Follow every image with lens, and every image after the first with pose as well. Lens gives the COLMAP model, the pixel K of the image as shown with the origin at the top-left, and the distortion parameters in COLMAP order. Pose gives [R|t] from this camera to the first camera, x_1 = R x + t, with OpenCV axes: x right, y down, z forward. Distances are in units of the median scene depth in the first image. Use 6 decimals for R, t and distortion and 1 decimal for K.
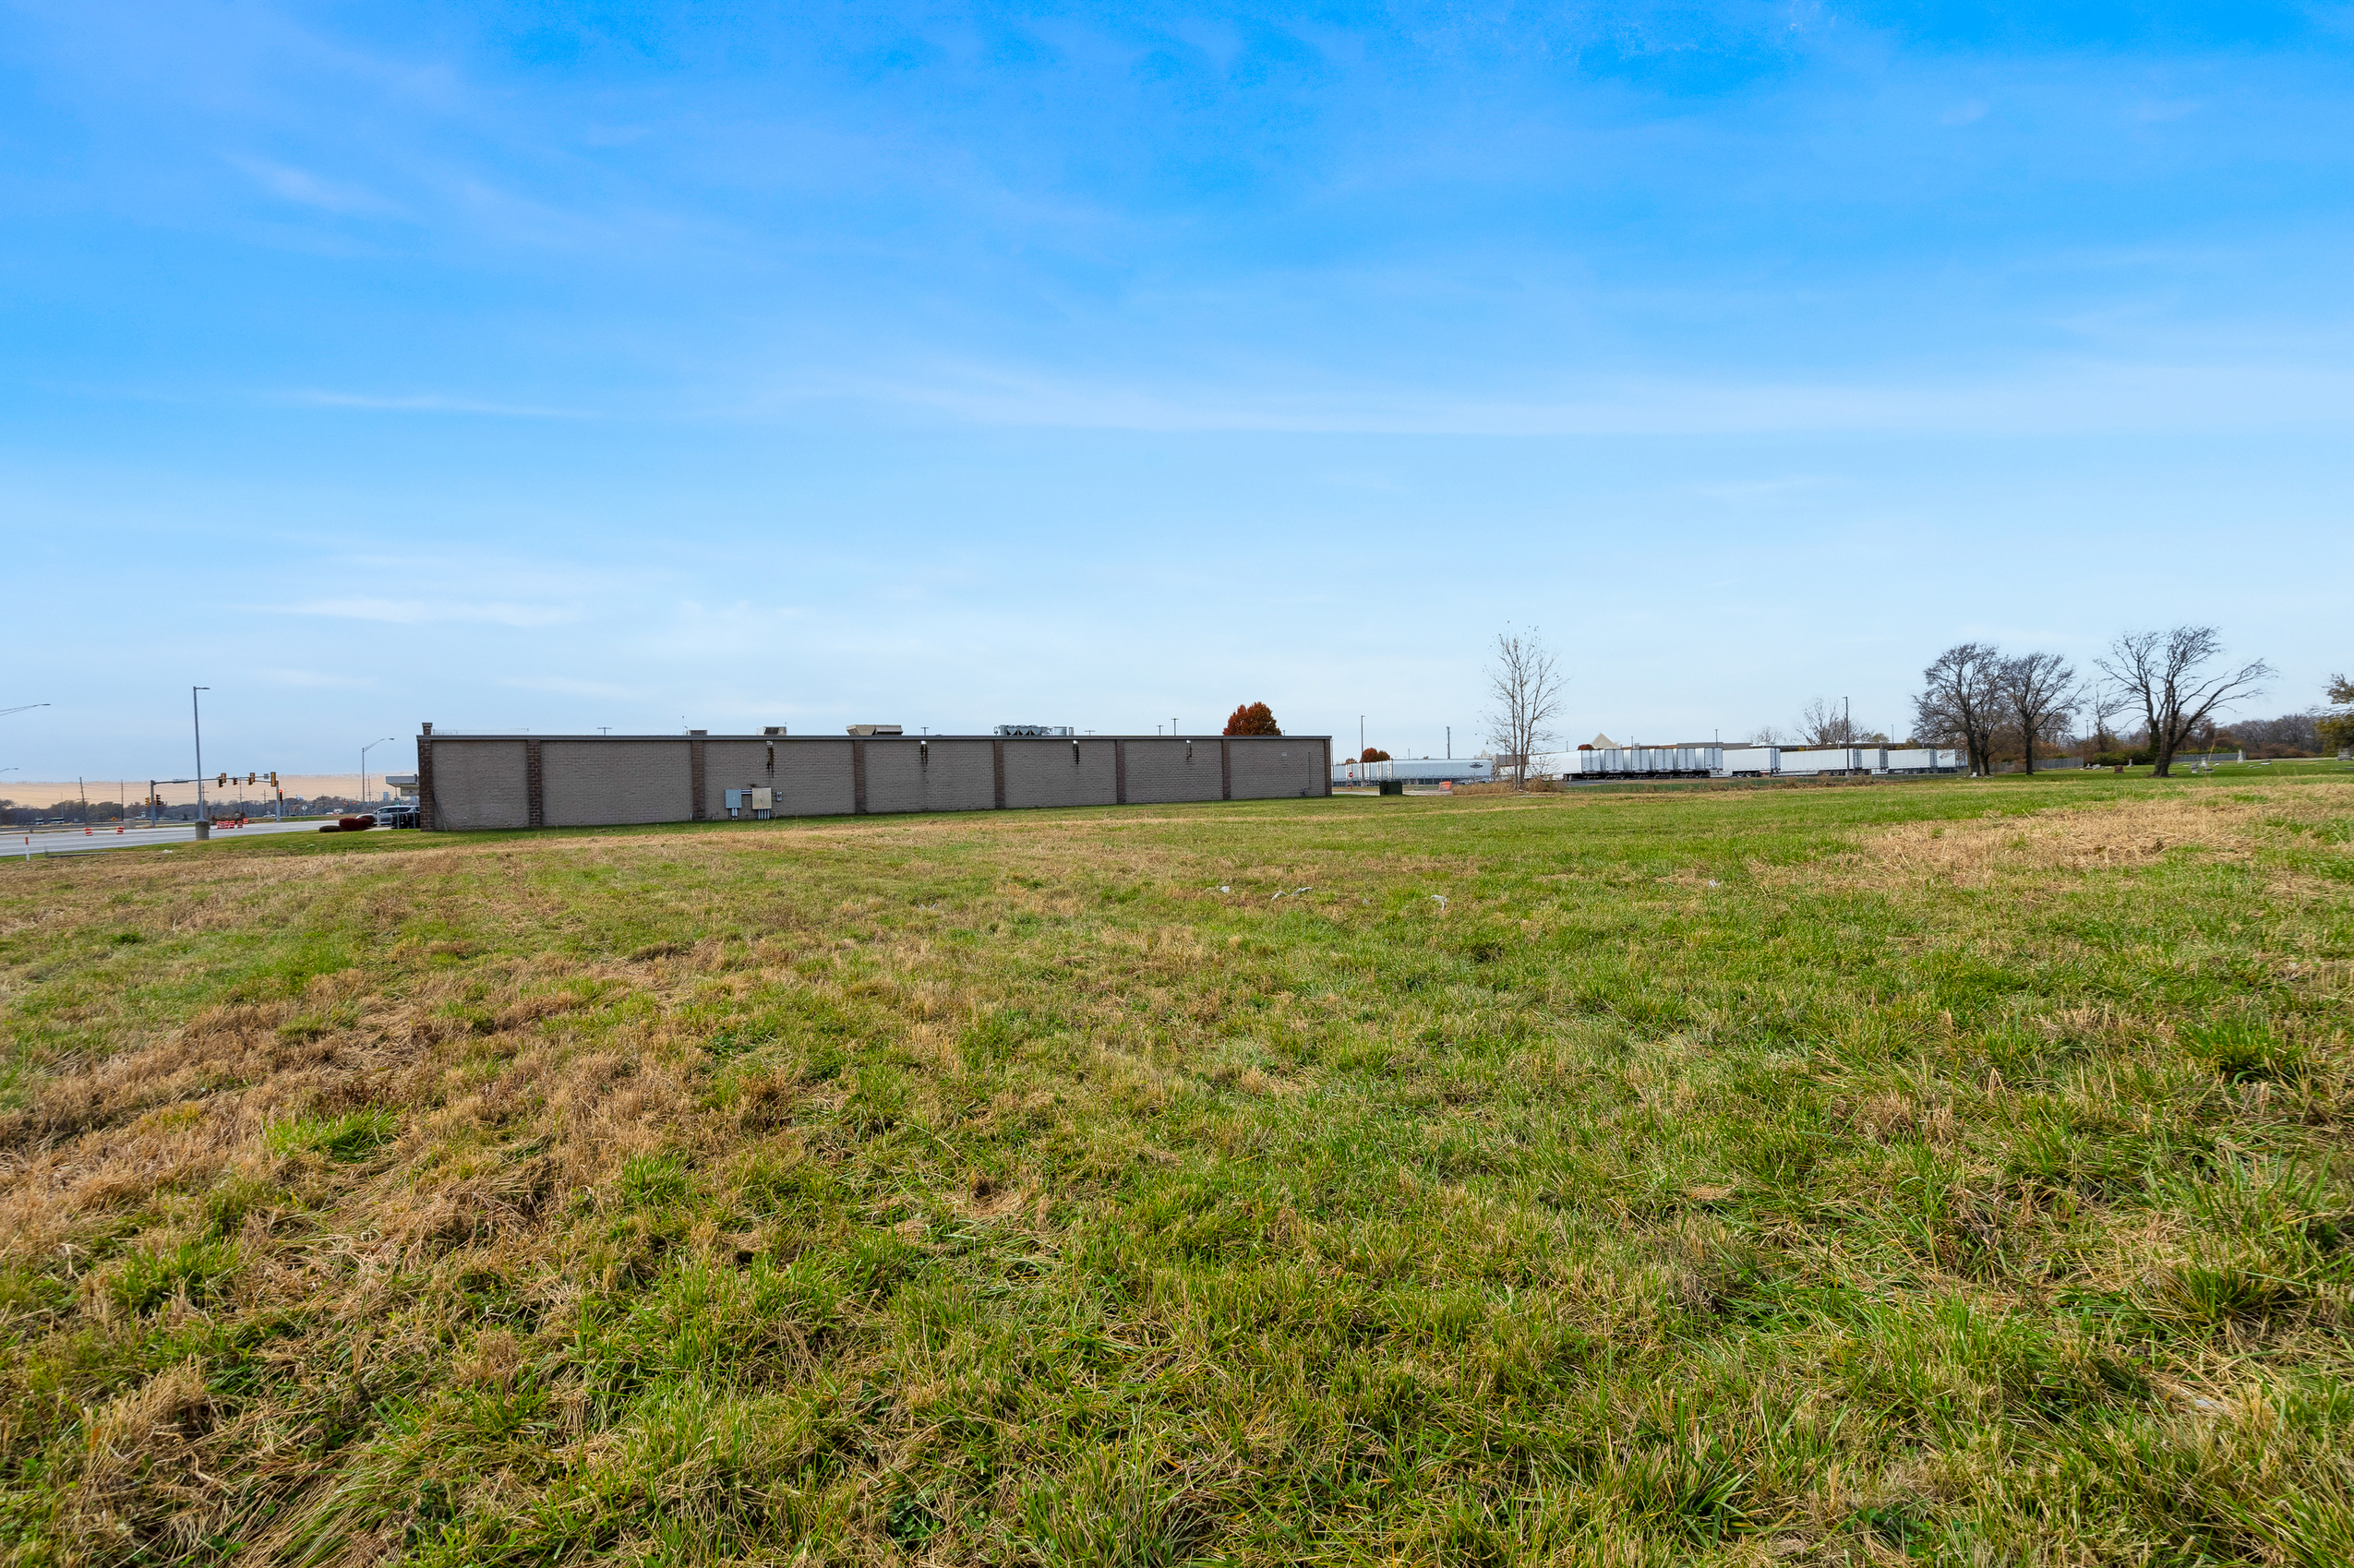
lens RADIAL K [[1112.5, 0, 1191.7], [0, 1112.5, 787.5], [0, 0, 1]] dist [0.005986, 0.000254]
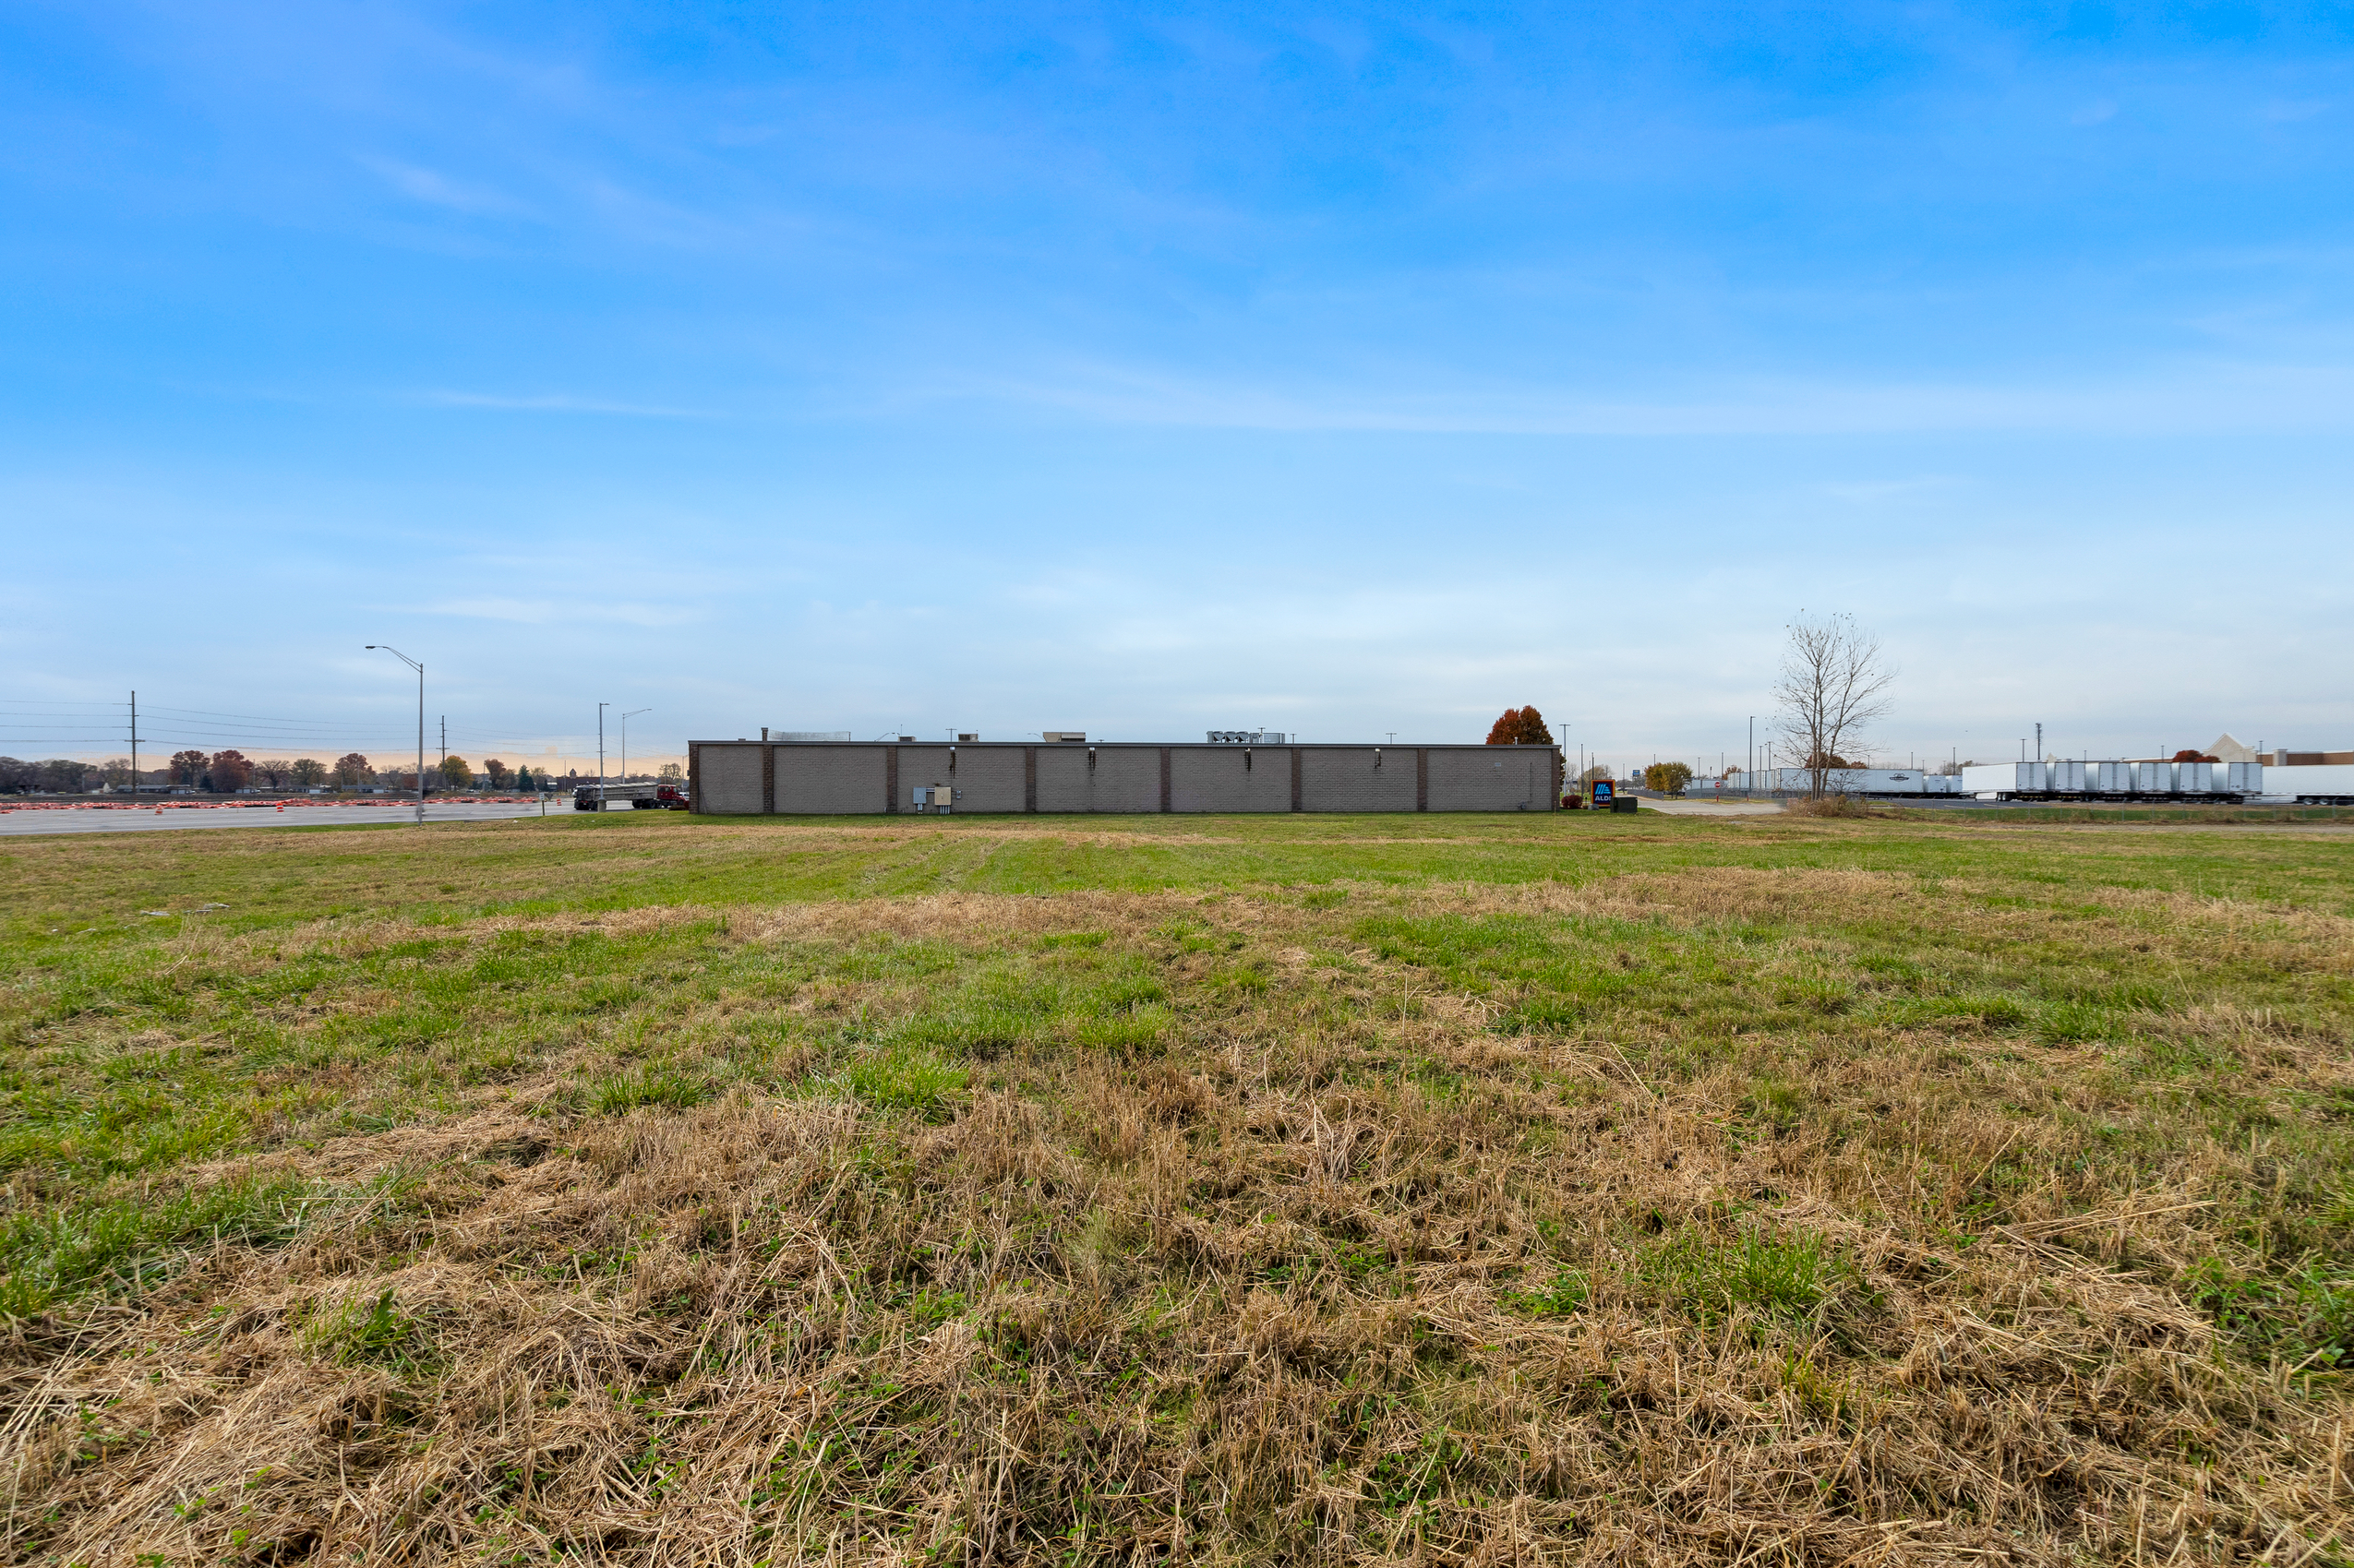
lens RADIAL K [[1112.5, 0, 1182.2], [0, 1112.5, 789.8], [0, 0, 1]] dist [0.005986, 0.000254]
pose [[0.896847, 0.022966, -0.441745, 0.250115], [-0.024186, 0.999703, 0.002871, -0.004253], [0.441680, 0.008109, 0.897136, 0.047819]]
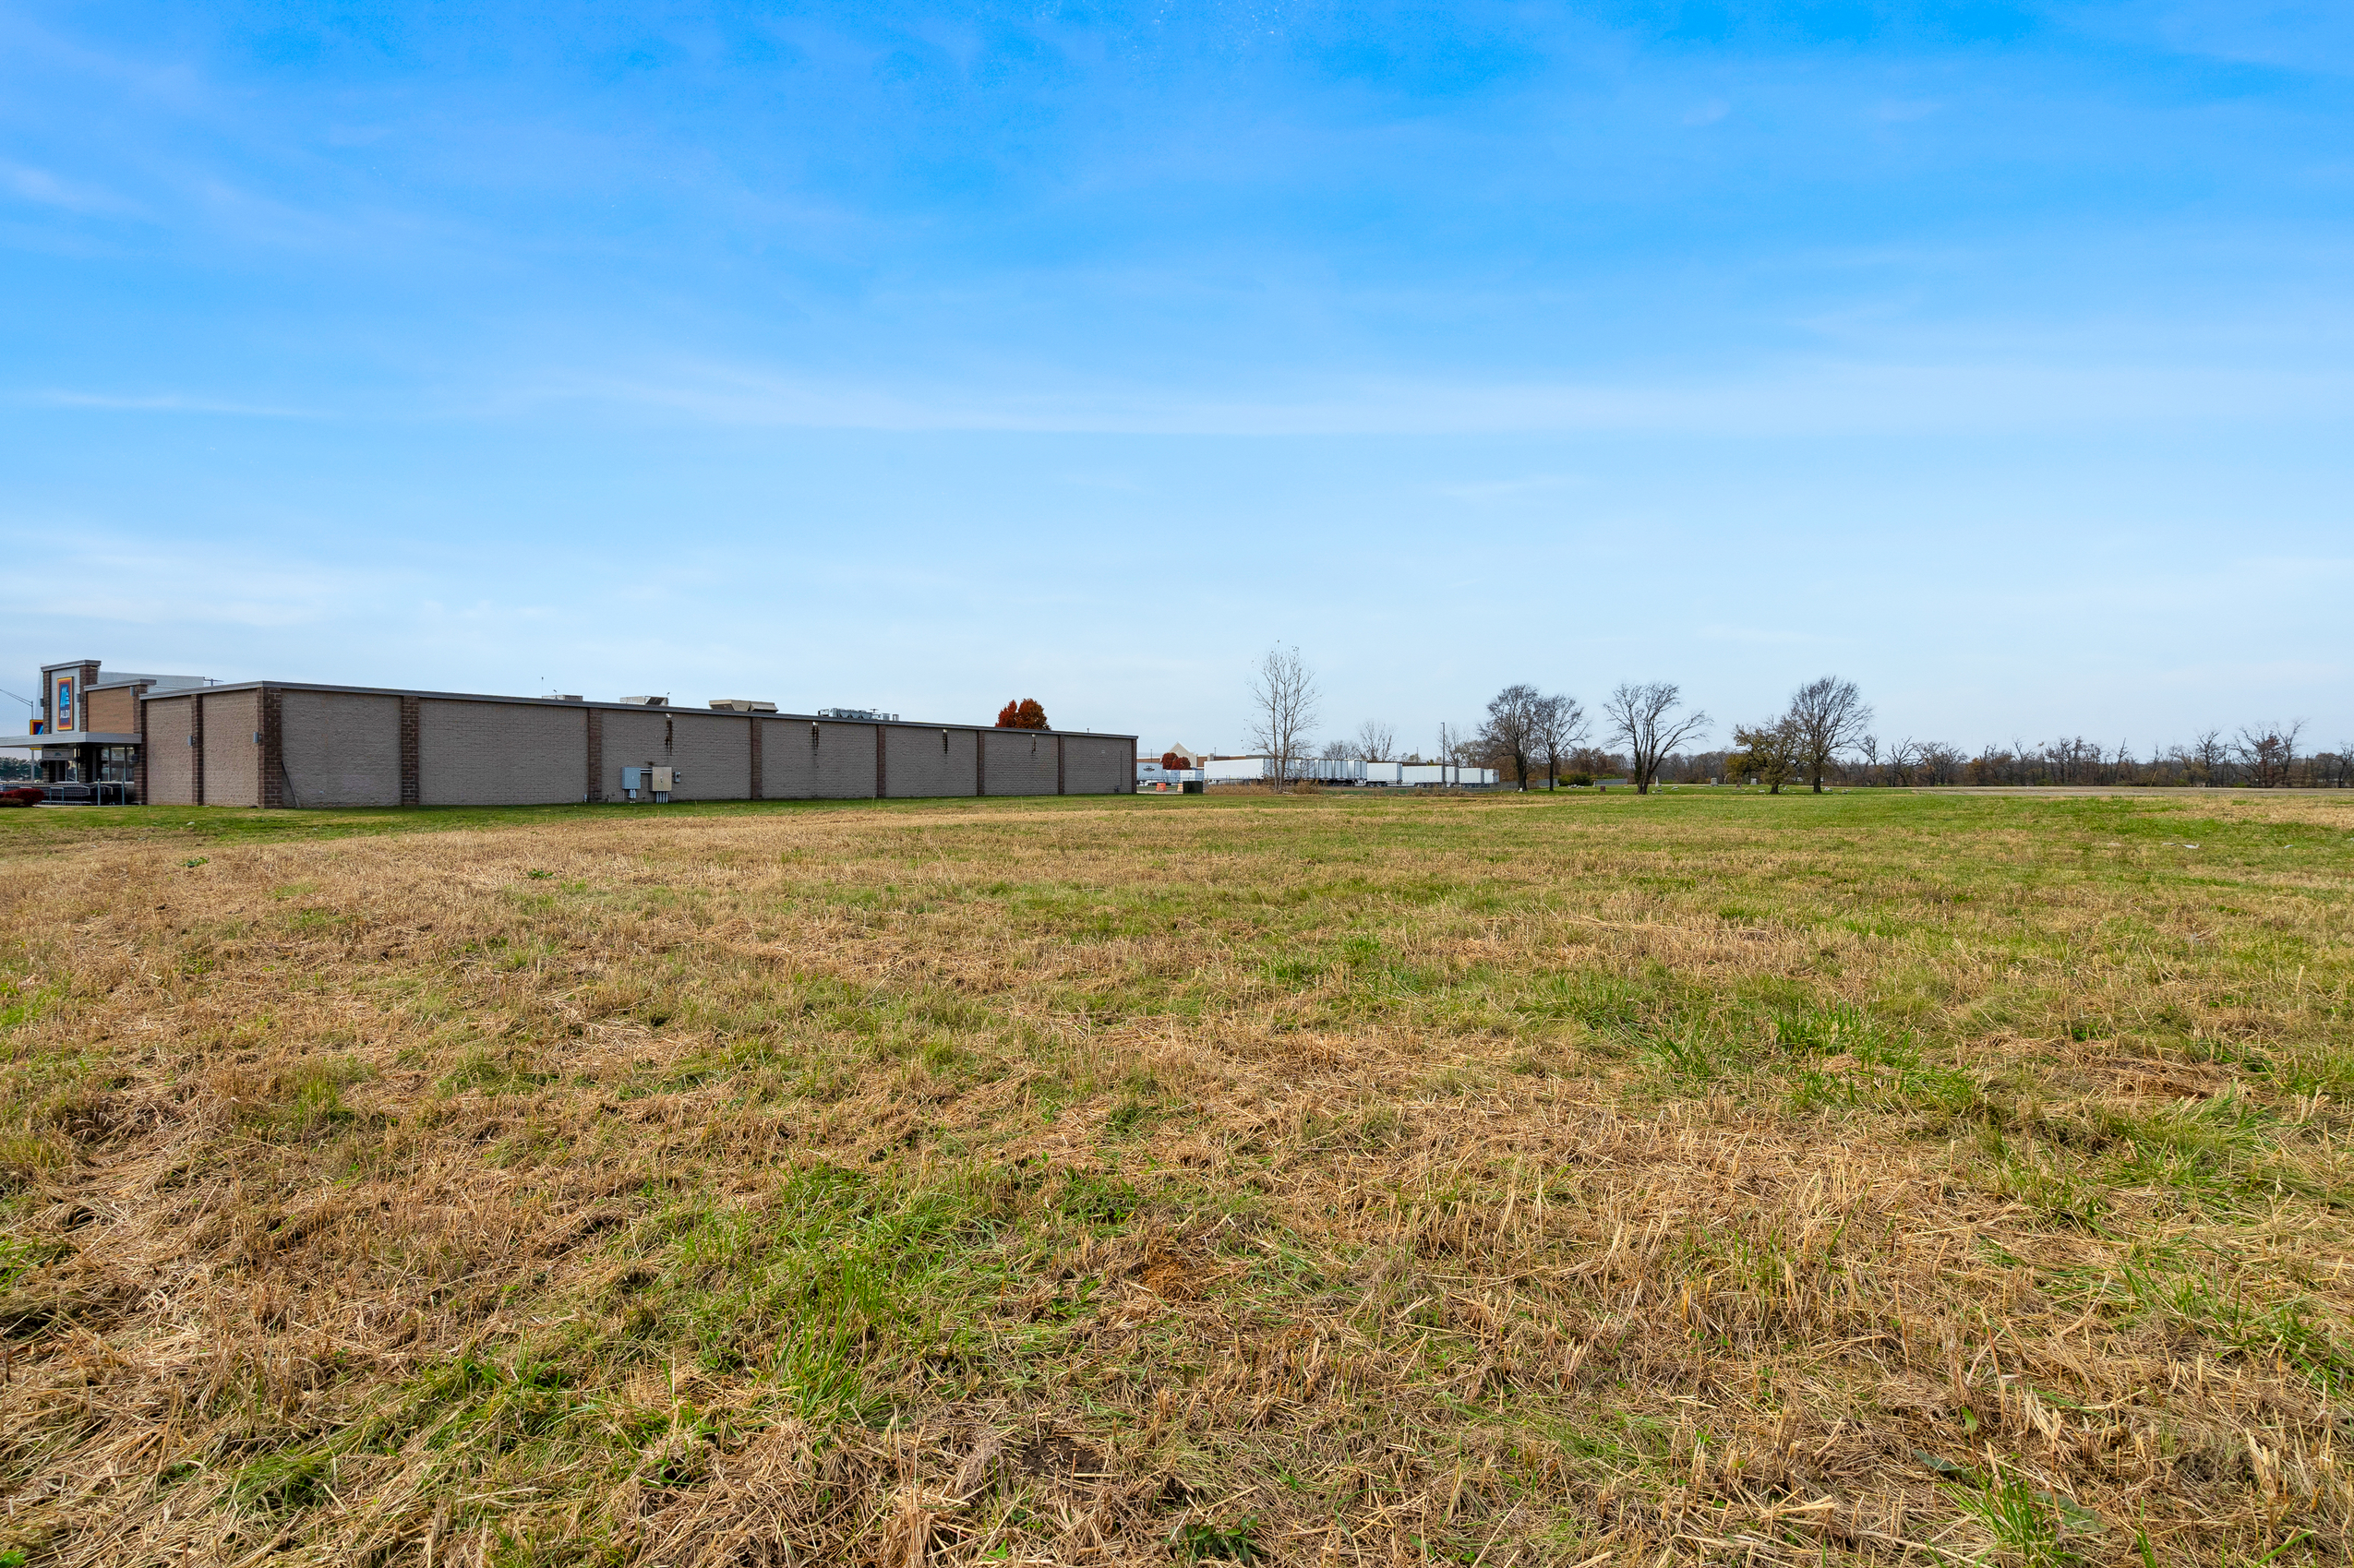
lens RADIAL K [[1112.5, 0, 1189.8], [0, 1112.5, 793.3], [0, 0, 1]] dist [0.005986, 0.000254]
pose [[0.908697, 0.025053, 0.416704, -0.265721], [-0.026725, 0.999641, -0.001823, 0.008392], [-0.416600, -0.009480, 0.909041, 0.027355]]
